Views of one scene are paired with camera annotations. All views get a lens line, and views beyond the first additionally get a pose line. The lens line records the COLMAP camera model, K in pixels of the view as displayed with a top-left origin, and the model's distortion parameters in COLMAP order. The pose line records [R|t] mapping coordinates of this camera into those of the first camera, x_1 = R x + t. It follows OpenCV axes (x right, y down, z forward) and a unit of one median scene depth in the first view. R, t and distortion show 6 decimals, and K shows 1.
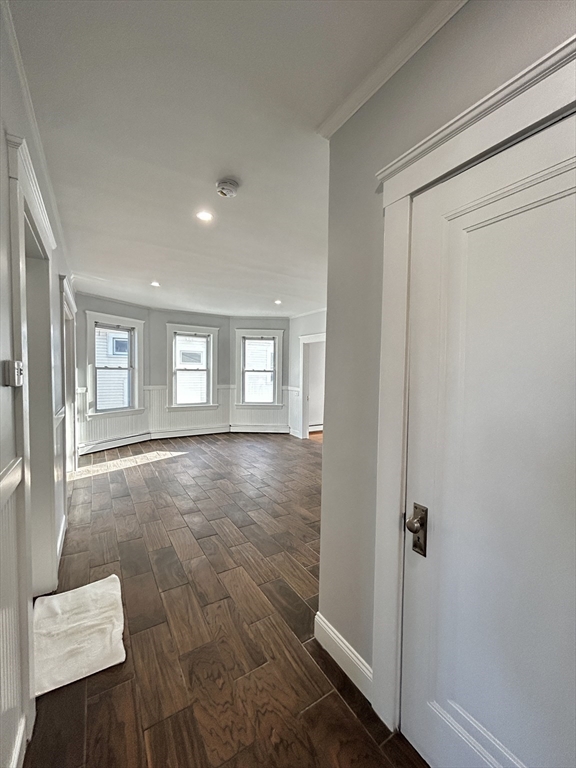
lens RADIAL K [[309.9, 0, 286.0], [0, 309.9, 385.4], [0, 0, 1]] dist [-0.000121, -0.000278]
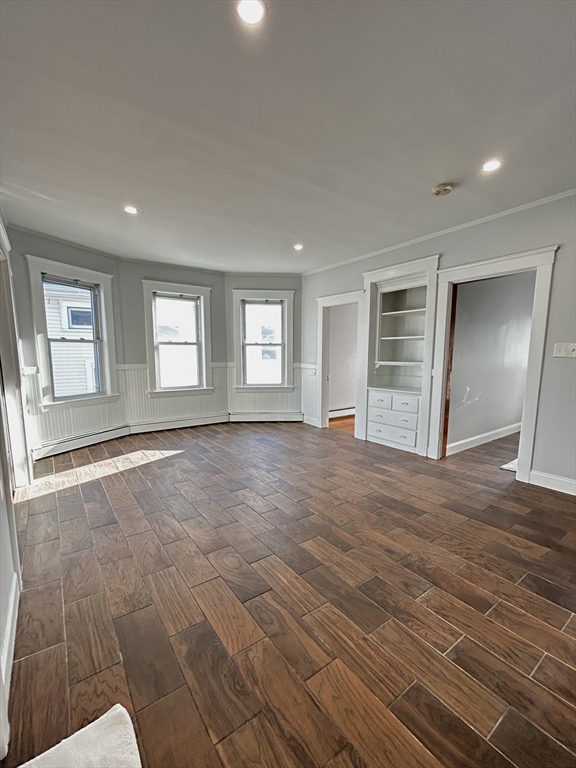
lens RADIAL K [[333.7, 0, 286.1], [0, 333.7, 398.3], [0, 0, 1]] dist [0.000841, 0.001050]
pose [[0.997746, -0.021398, 0.063601, -0.115941], [0.015246, 0.995295, 0.095688, 0.013388], [-0.065349, -0.094503, 0.993377, 0.182094]]
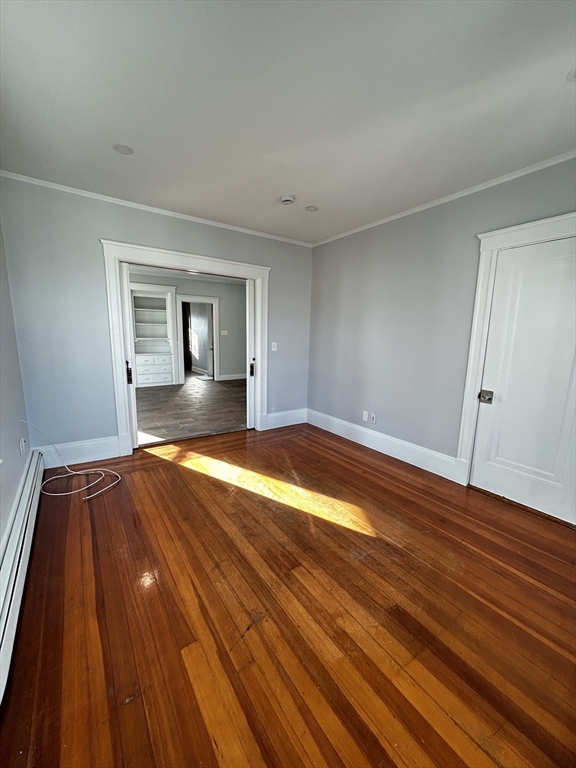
lens RADIAL K [[309.9, 0, 287.7], [0, 309.9, 383.8], [0, 0, 1]] dist [-0.000121, -0.000278]
pose [[-0.041473, -0.178972, 0.982980, -1.435986], [0.029975, 0.983160, 0.180269, -0.030795], [-0.998690, 0.036941, -0.035410, 0.504935]]
